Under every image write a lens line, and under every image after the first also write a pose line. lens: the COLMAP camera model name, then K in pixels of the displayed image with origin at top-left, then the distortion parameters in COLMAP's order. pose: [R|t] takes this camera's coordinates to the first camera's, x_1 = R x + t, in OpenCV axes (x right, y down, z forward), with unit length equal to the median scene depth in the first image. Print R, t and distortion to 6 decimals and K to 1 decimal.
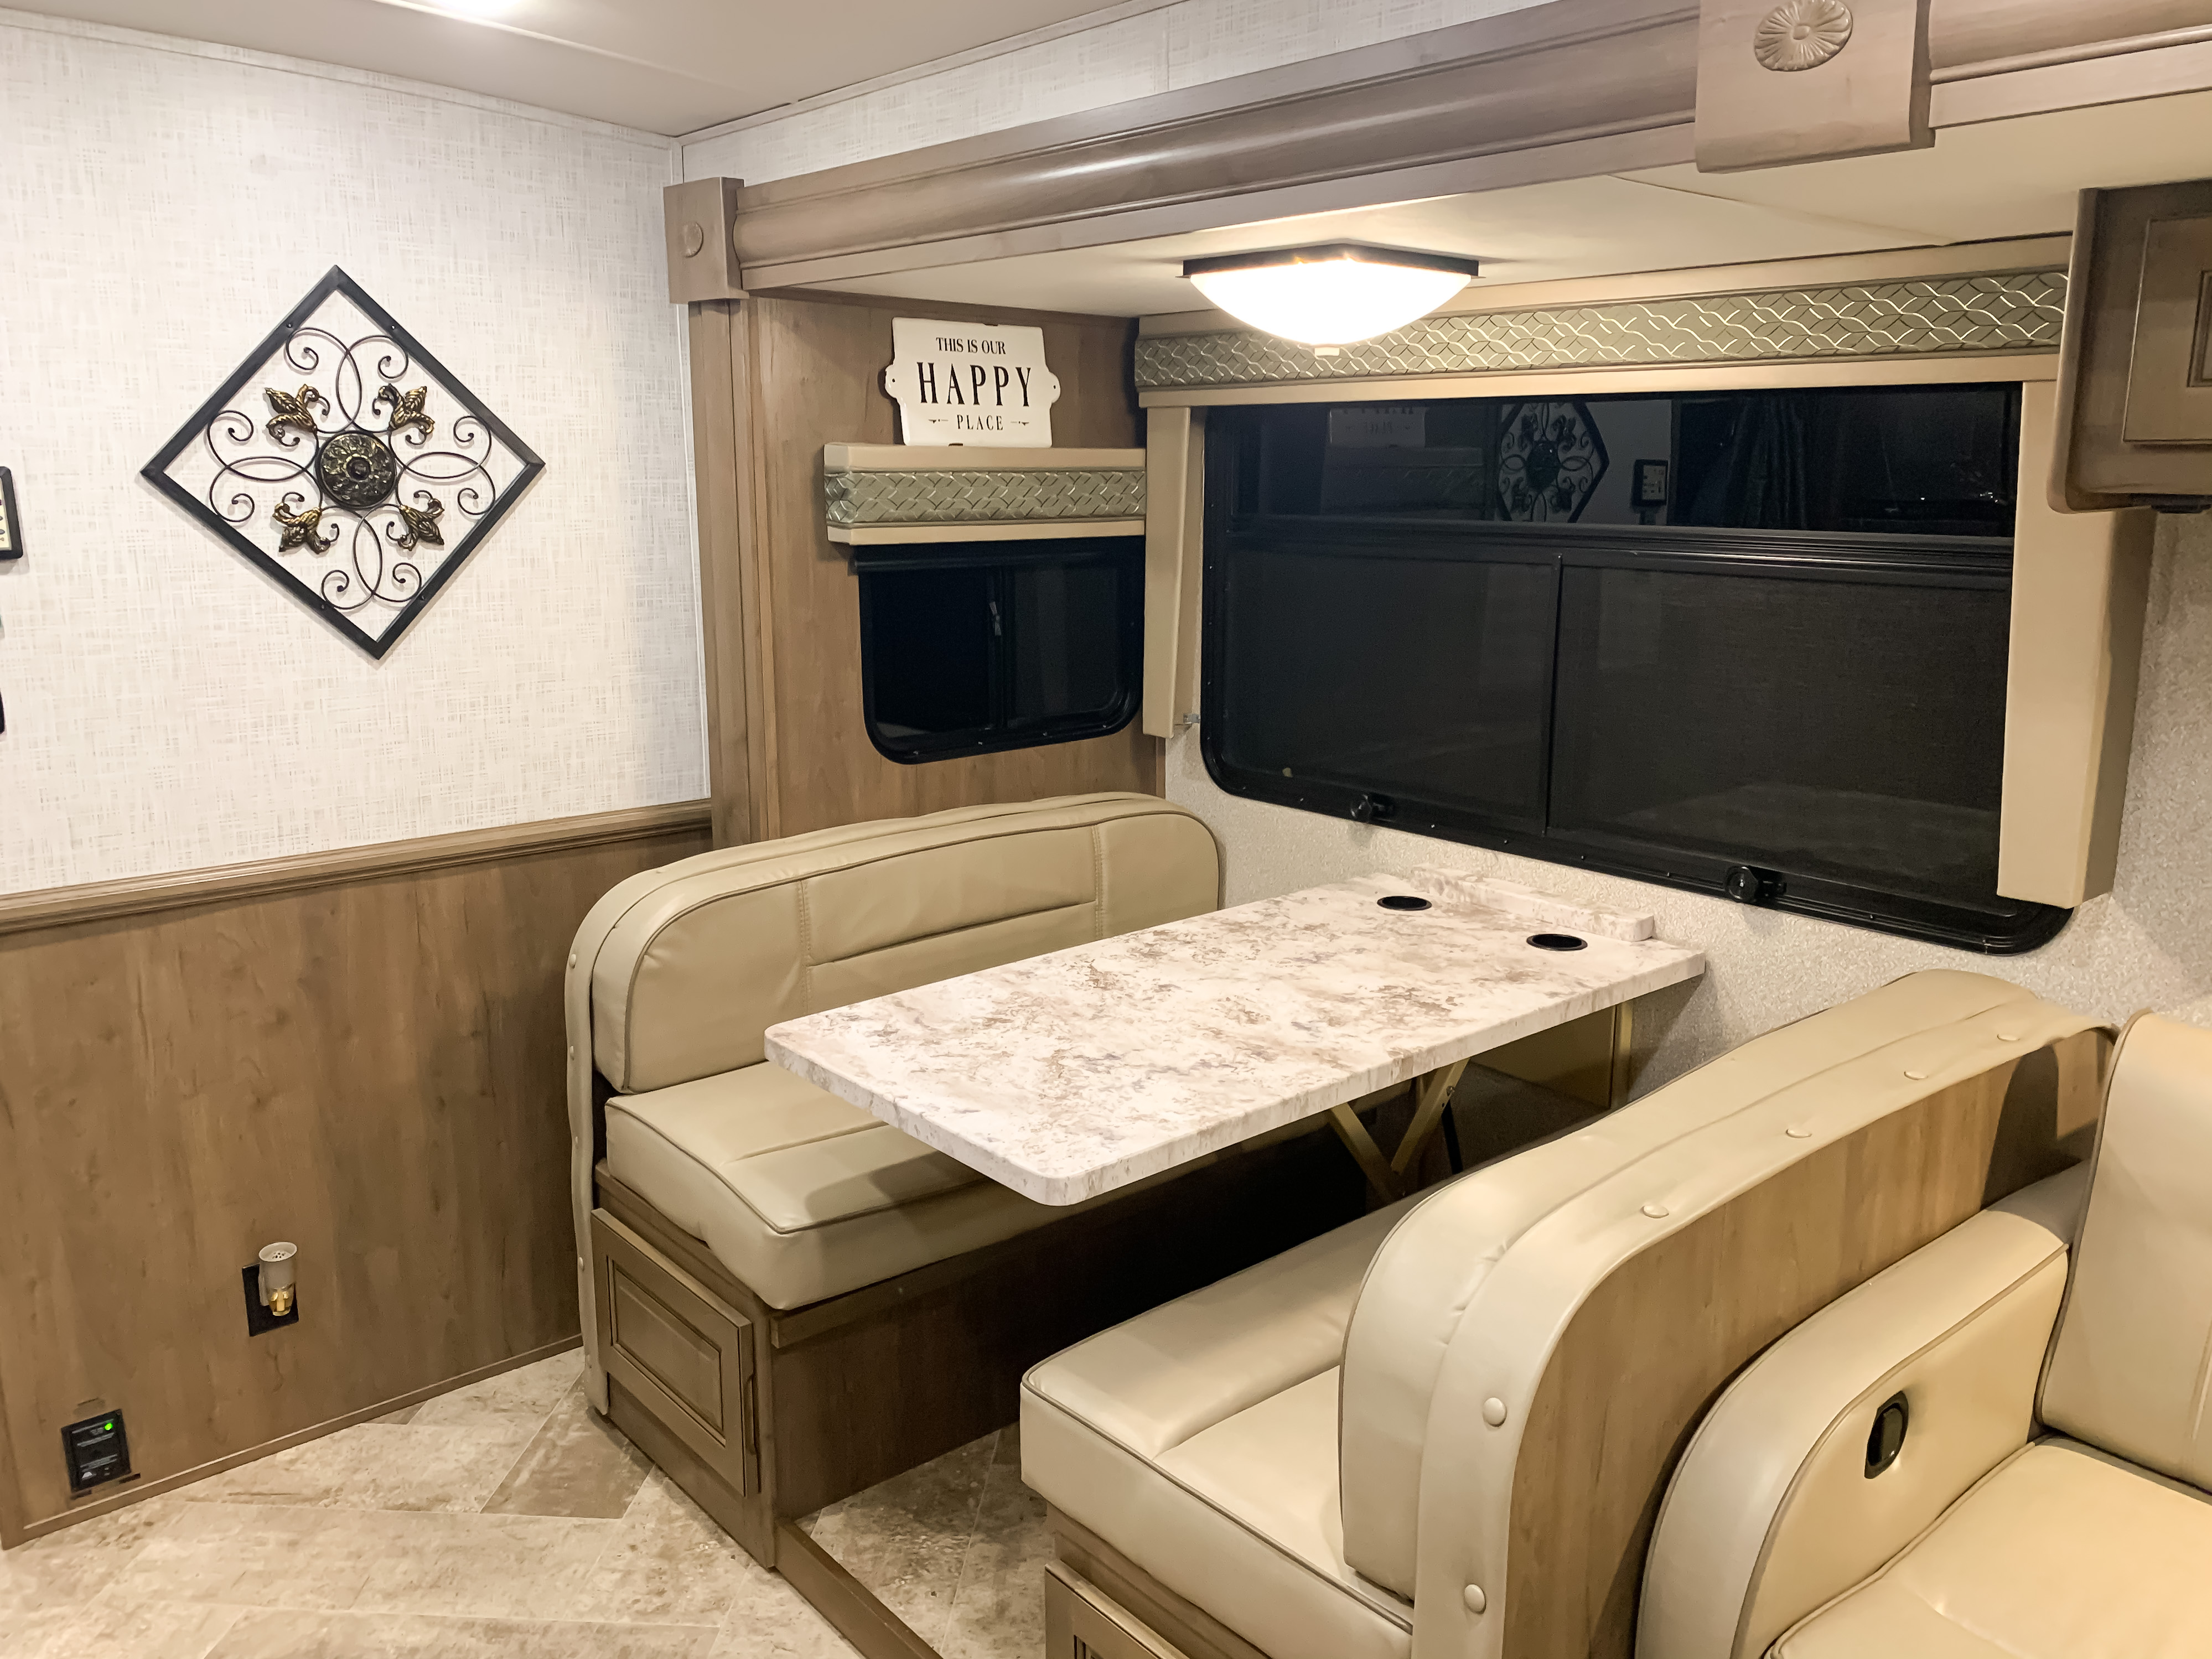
lens RADIAL K [[1666.2, 0, 1104.9], [0, 1666.2, 819.6], [0, 0, 1]] dist [0.065012, -0.077838]
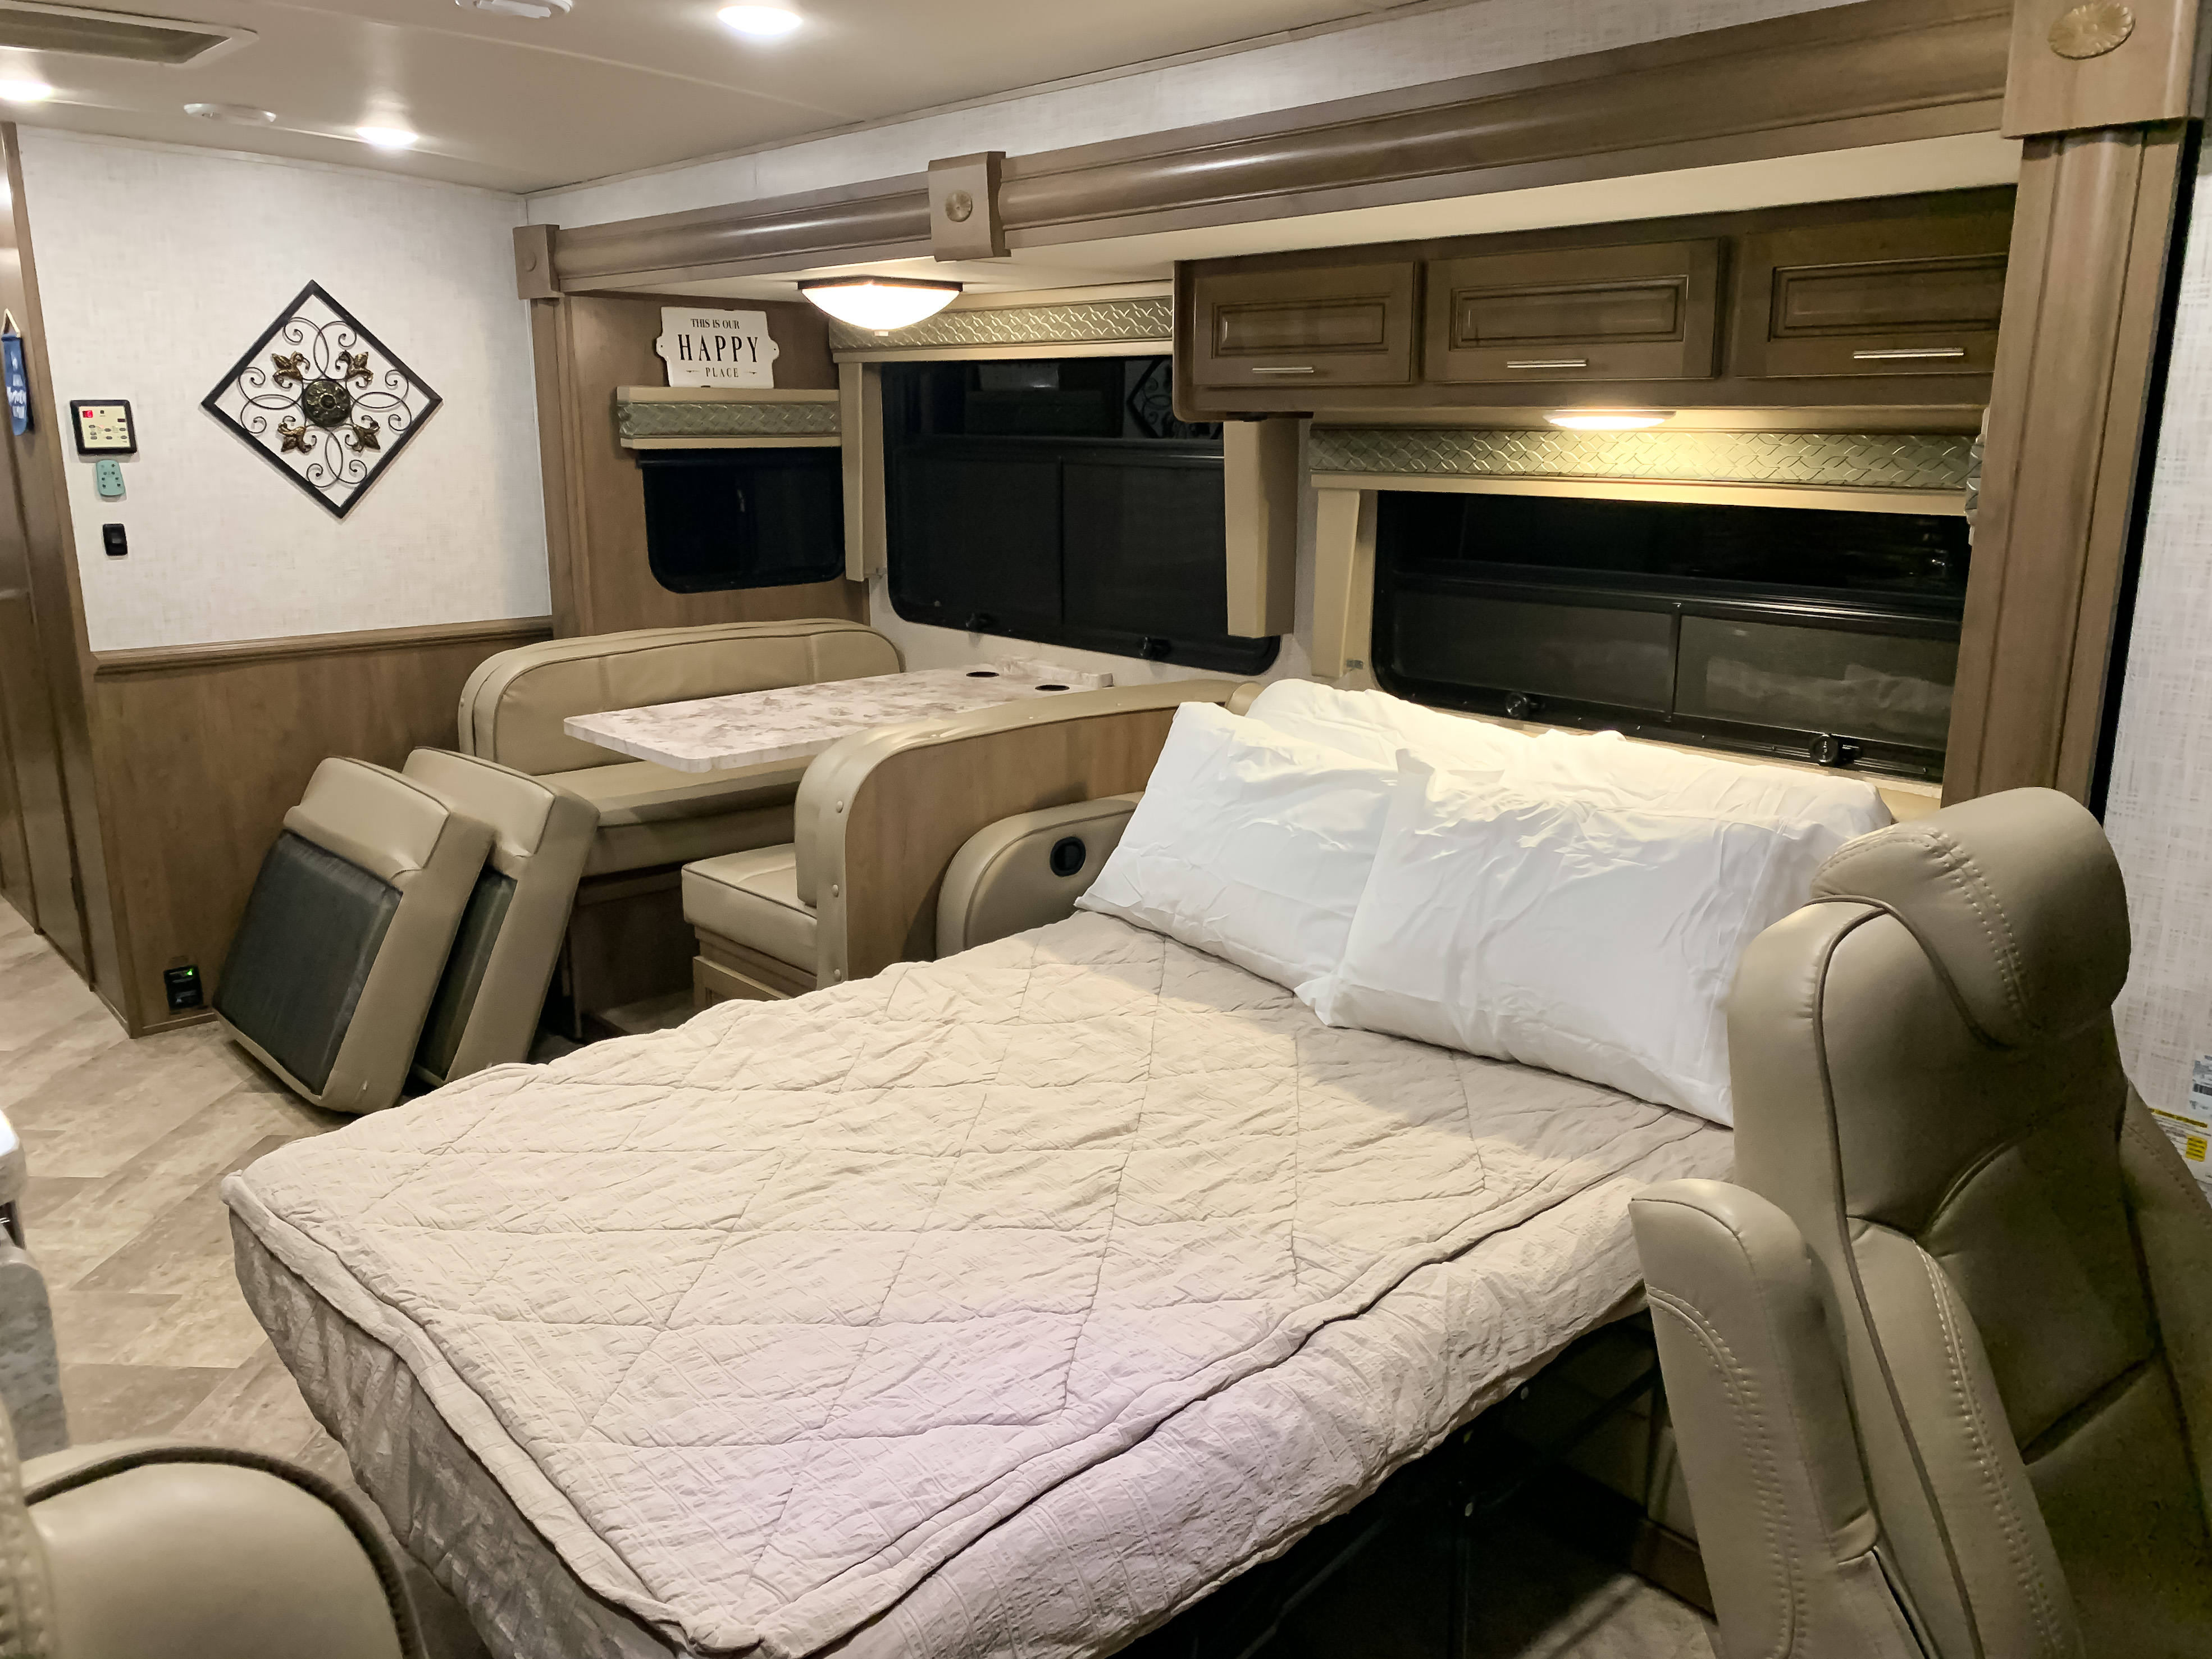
lens RADIAL K [[1693.2, 0, 1106.0], [0, 1693.2, 829.5], [0, 0, 1]] dist [0.001955, 0.005405]
pose [[0.999770, -0.005251, 0.020809, 0.268717], [0.004592, 0.999490, 0.031587, 0.153078], [-0.020965, -0.031484, 0.999284, -0.654028]]
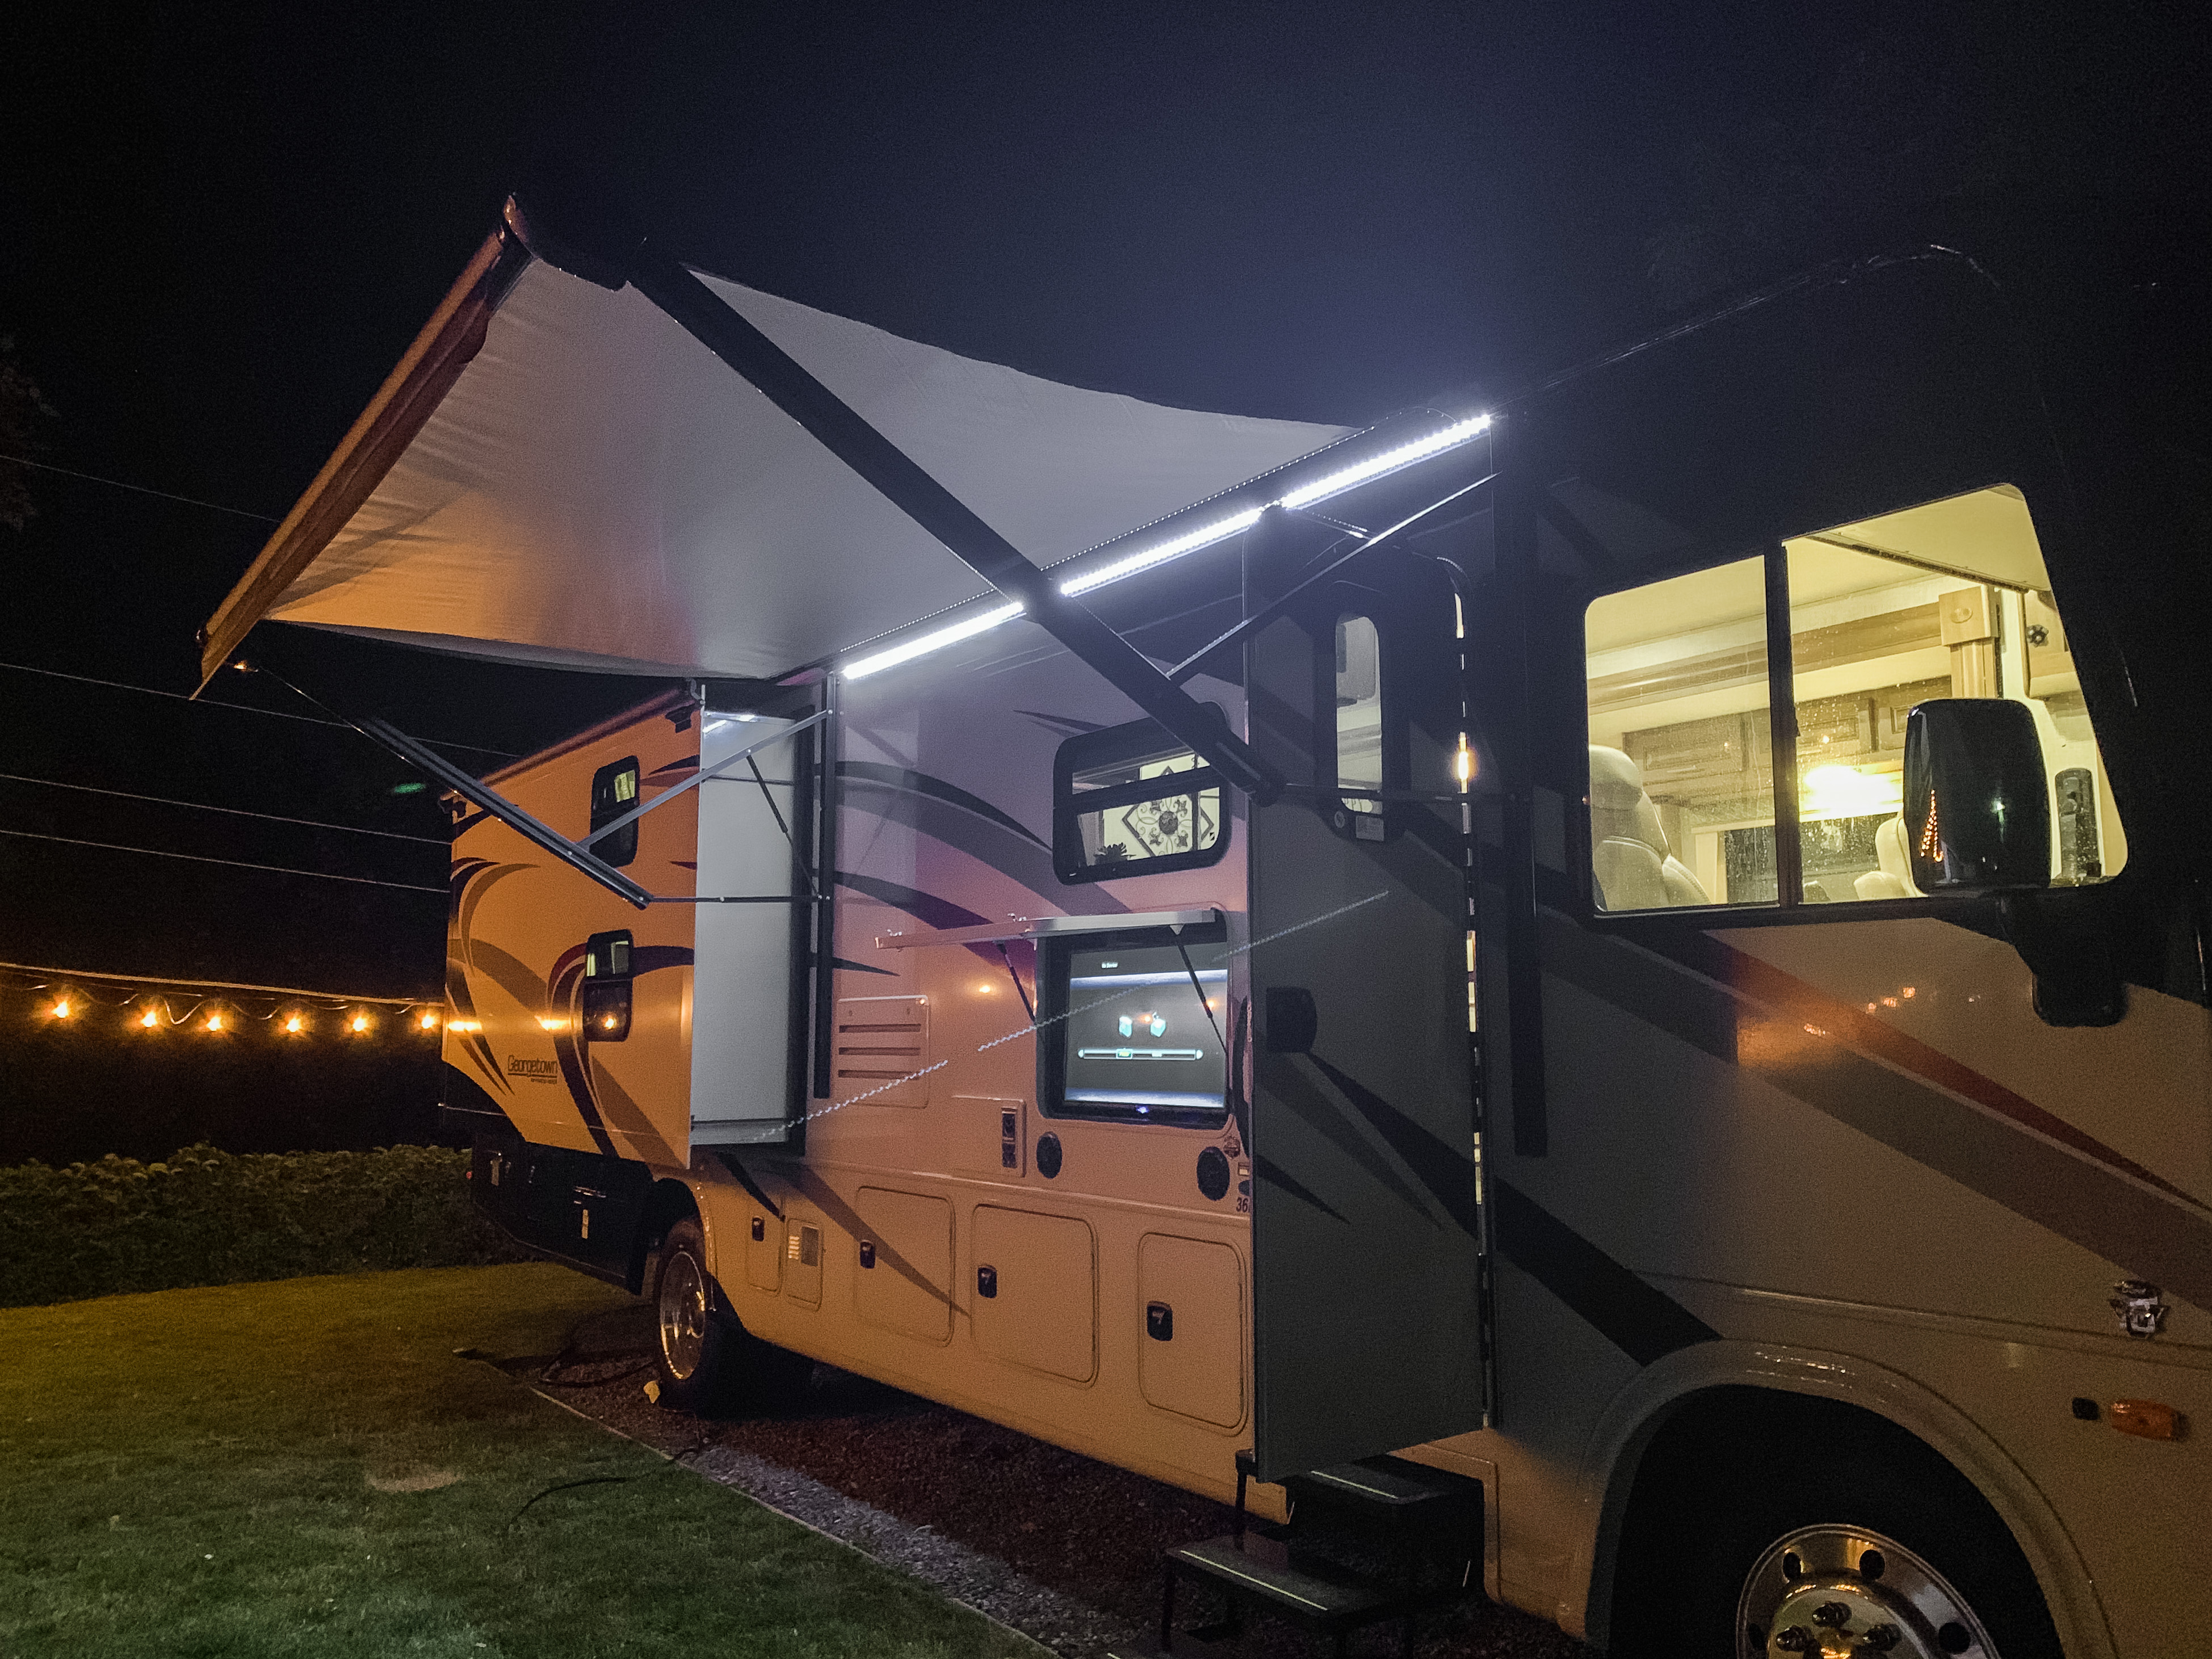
lens RADIAL K [[1693.1, 0, 1106.0], [0, 1693.1, 829.5], [0, 0, 1]] dist [0.001955, 0.005405]
pose [[0.994287, -0.008093, -0.106430, -0.196324], [-0.027232, 0.944888, -0.326258, 0.850405], [0.103204, 0.327293, 0.939270, -2.035416]]
